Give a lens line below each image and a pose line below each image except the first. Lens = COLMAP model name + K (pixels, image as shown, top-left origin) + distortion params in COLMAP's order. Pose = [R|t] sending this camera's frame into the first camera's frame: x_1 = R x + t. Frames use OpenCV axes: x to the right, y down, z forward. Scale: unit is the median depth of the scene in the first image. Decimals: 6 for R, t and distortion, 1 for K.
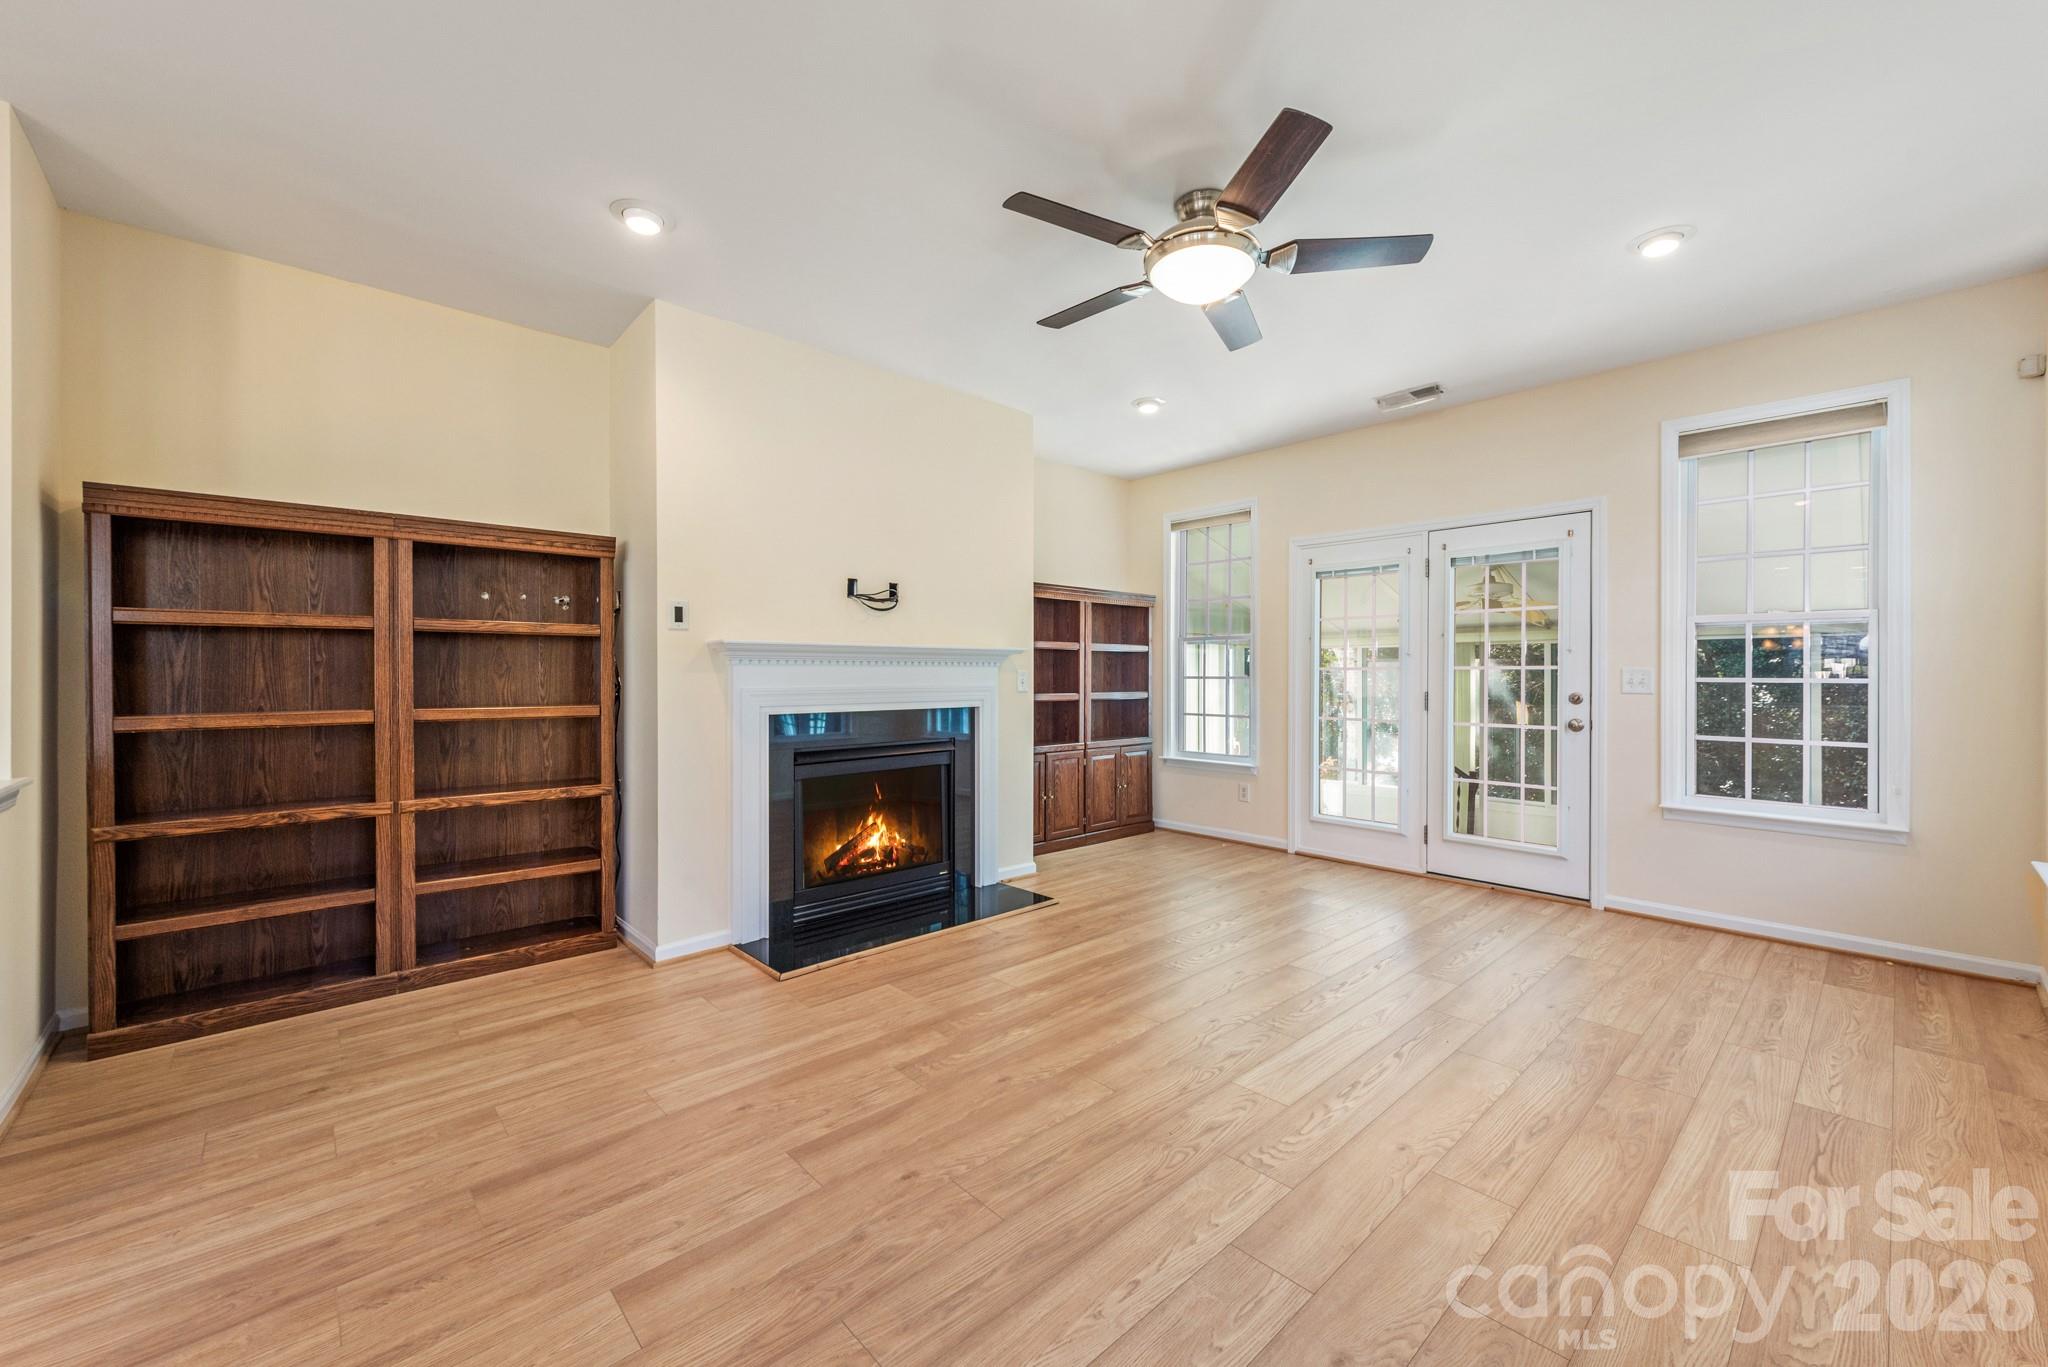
lens RADIAL K [[800.2, 0, 1035.4], [0, 800.2, 680.9], [0, 0, 1]] dist [0.011663, -0.004024]
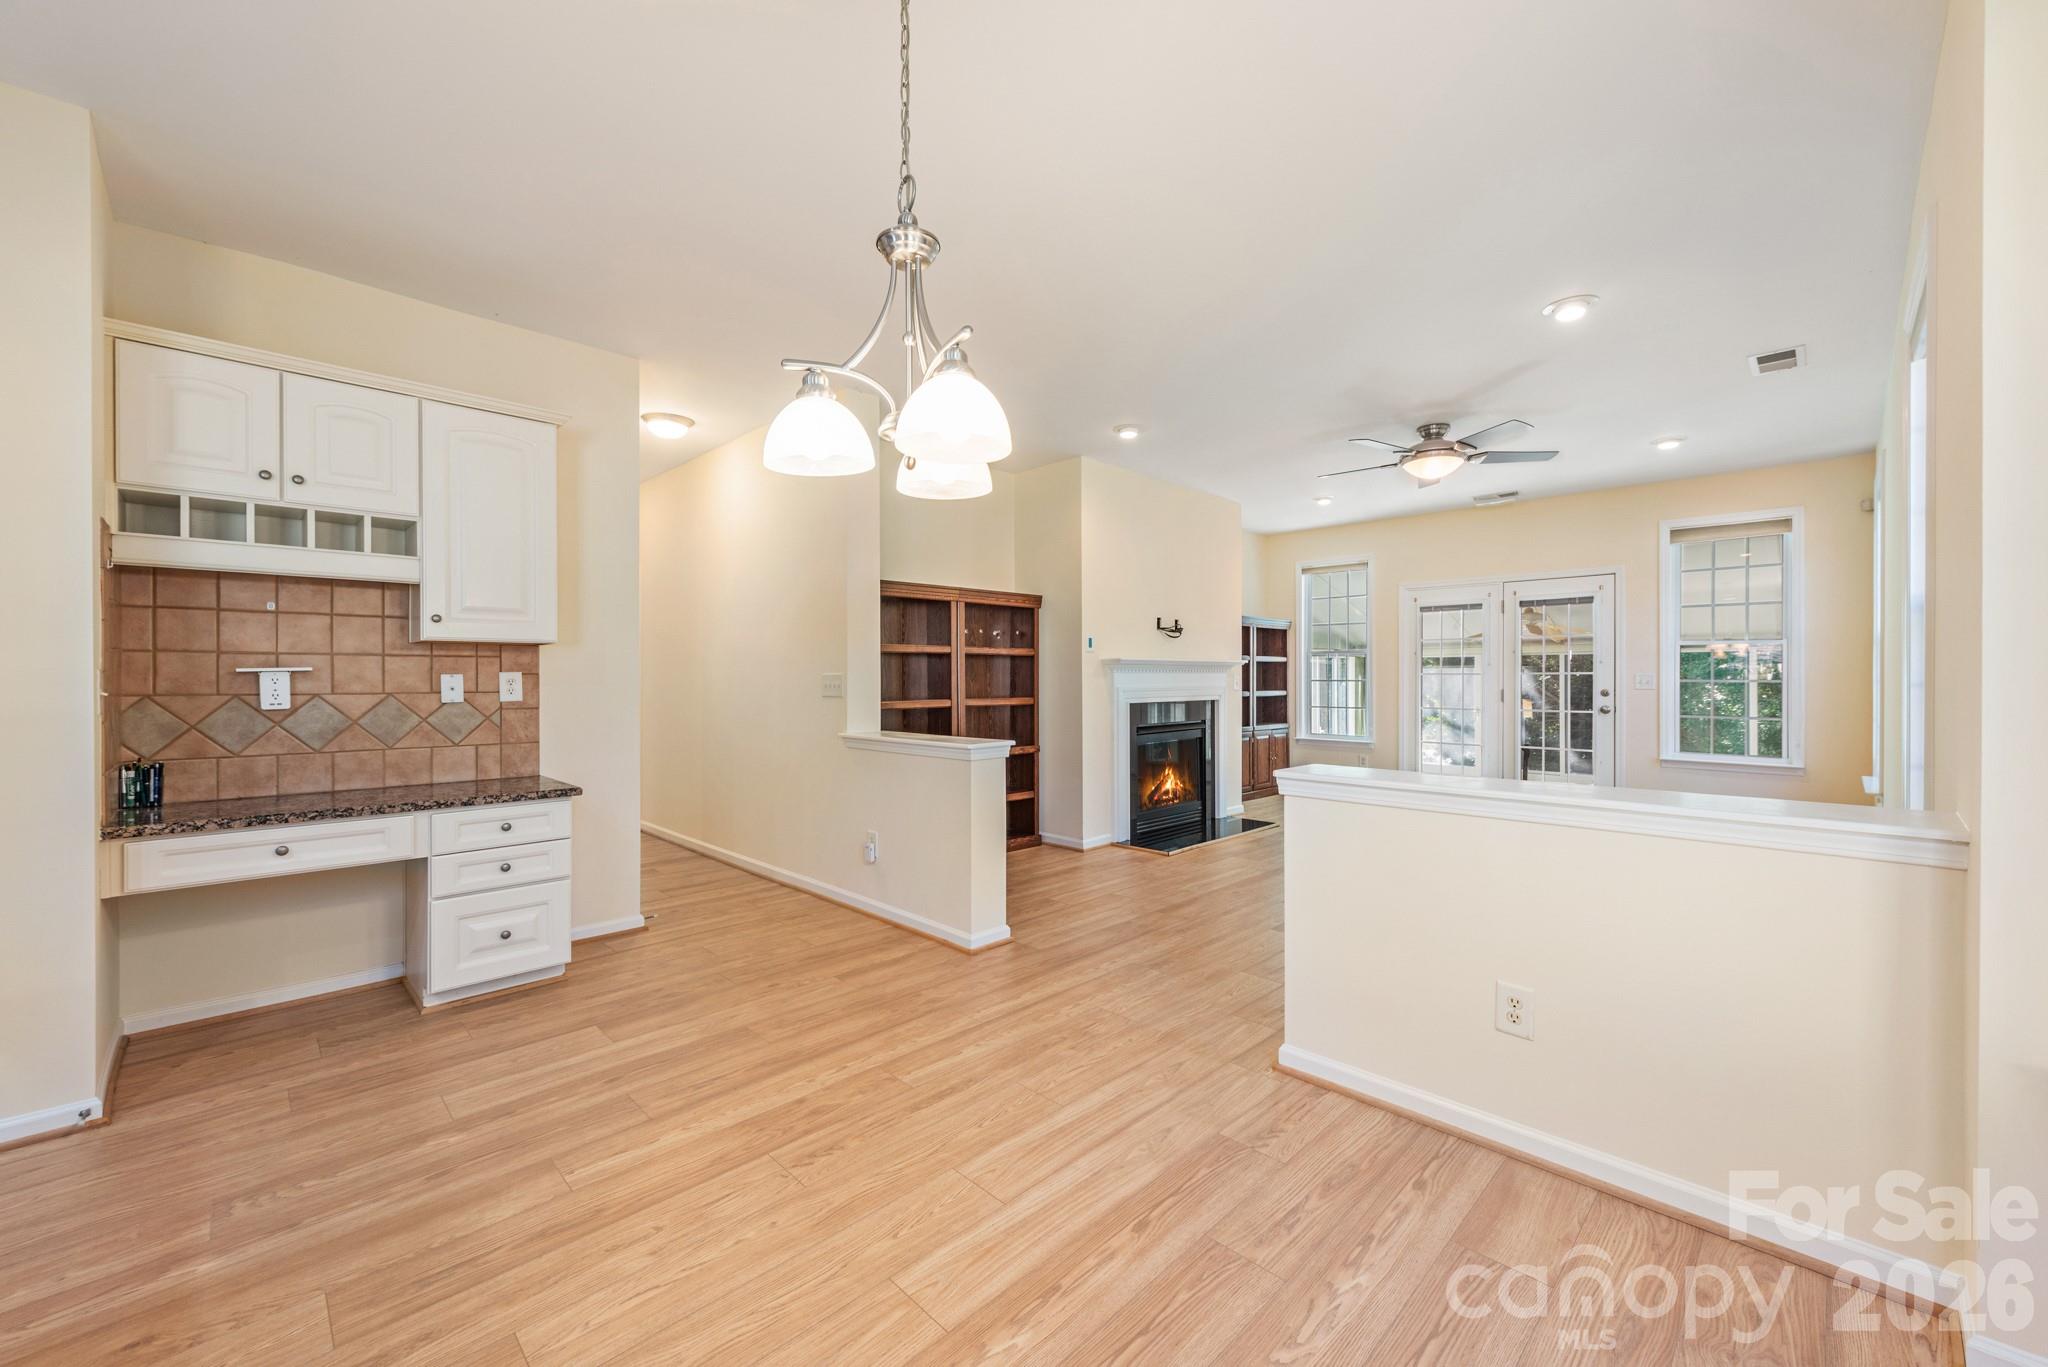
lens RADIAL K [[796.8, 0, 1032.8], [0, 796.8, 684.0], [0, 0, 1]] dist [0.005671, -0.000542]
pose [[0.999483, -0.002162, 0.032068, -0.513828], [0.002178, 0.999998, -0.000475, 0.002773], [-0.032067, 0.000545, 0.999486, -0.544597]]
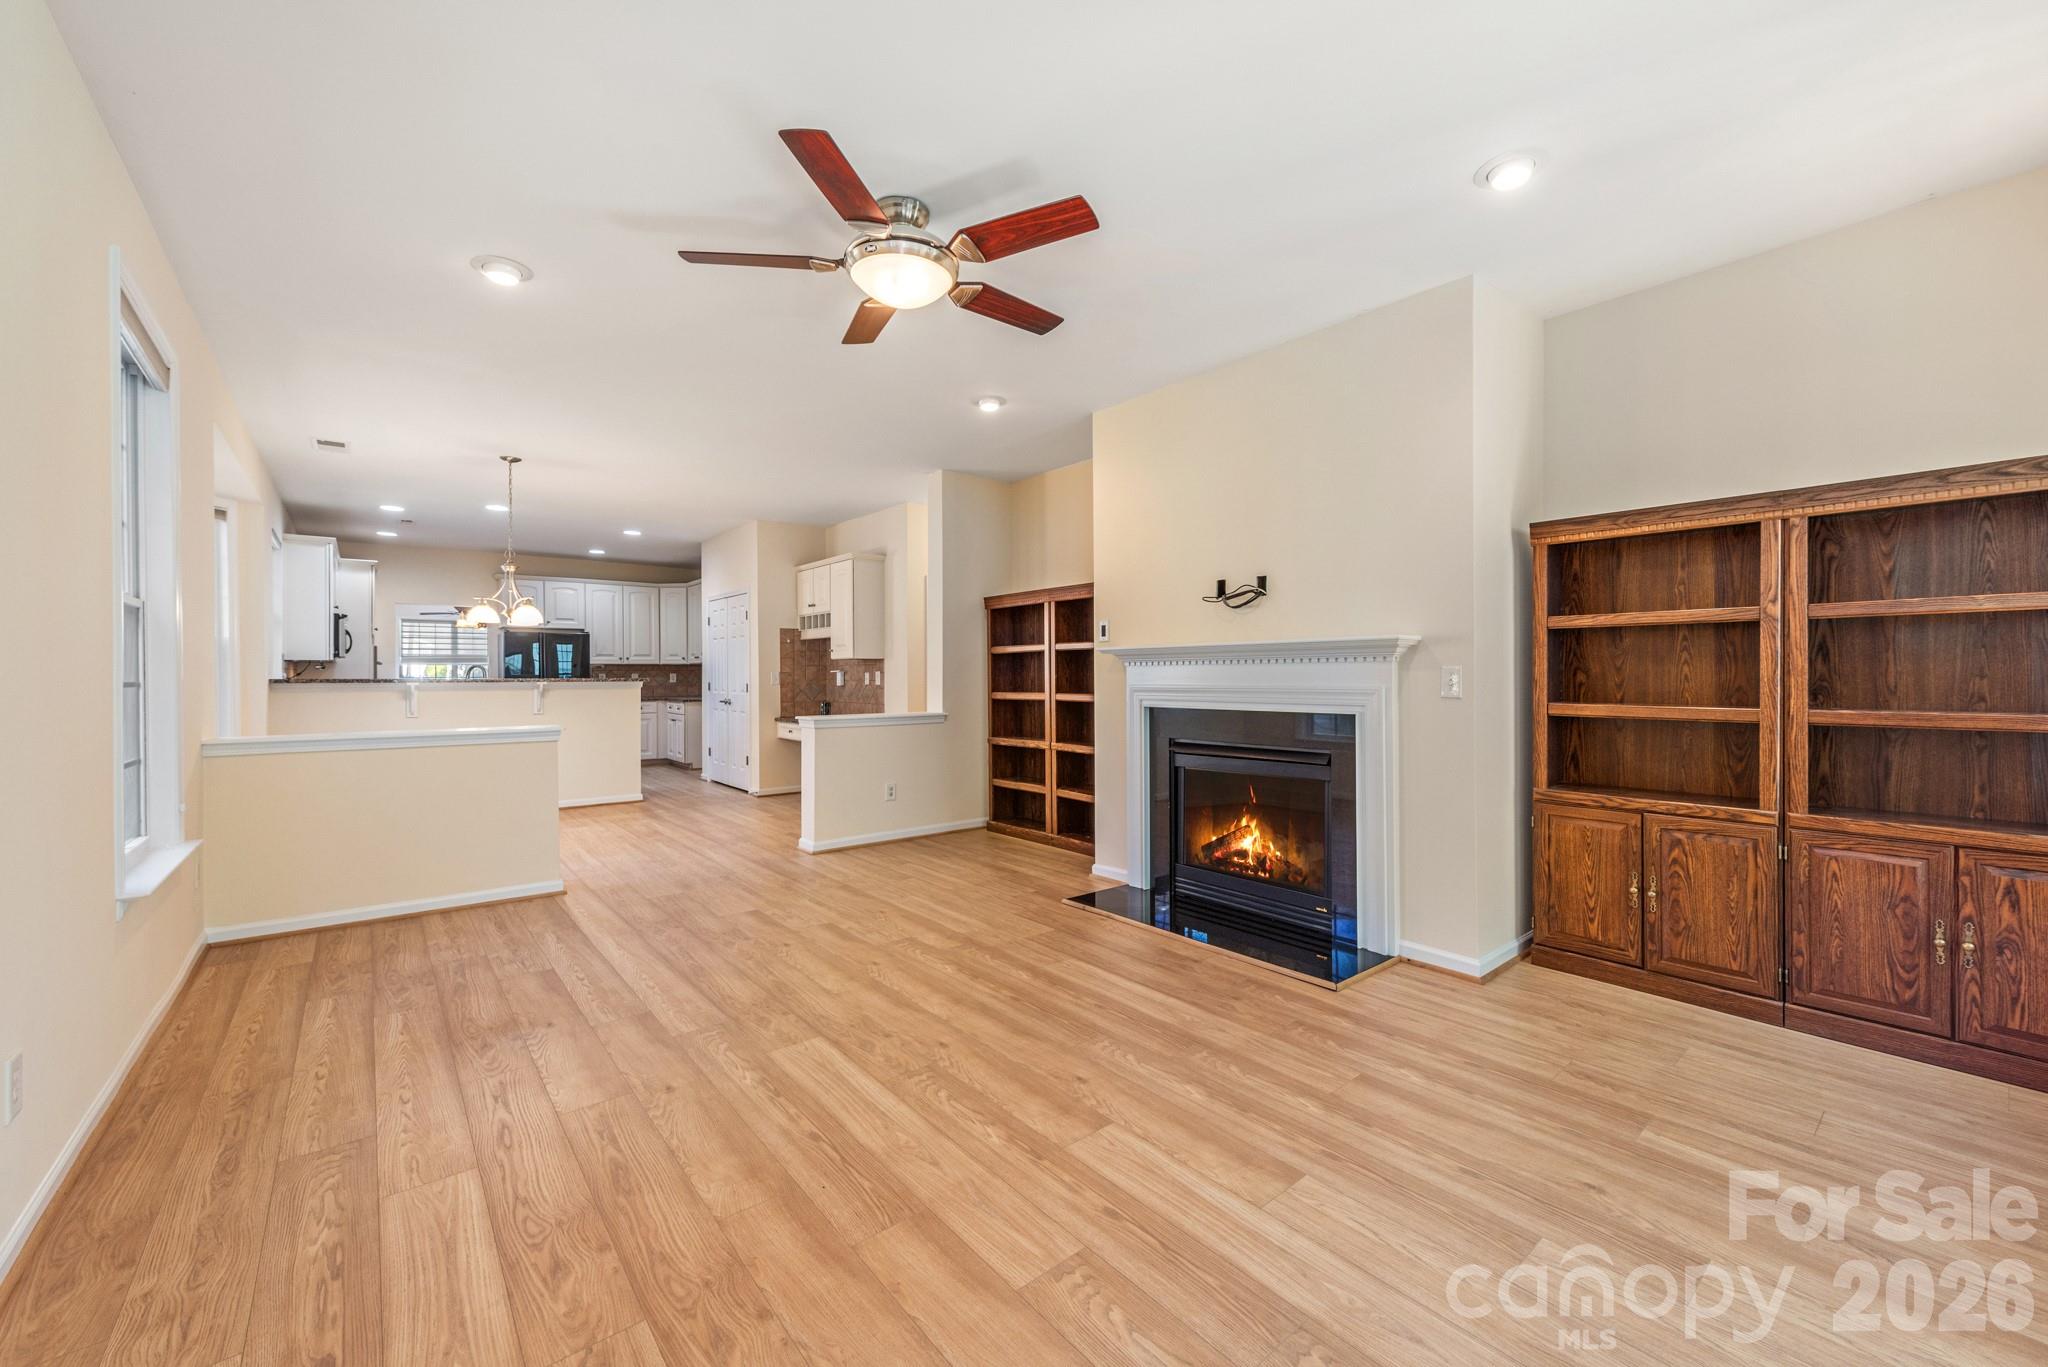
lens RADIAL K [[800.2, 0, 1035.4], [0, 800.2, 680.9], [0, 0, 1]] dist [0.011663, -0.004024]
pose [[-0.058232, 0.009542, -0.998257, 0.784824], [-0.002613, 0.999949, 0.009711, -0.007404], [0.998300, 0.003174, -0.058204, 0.795151]]
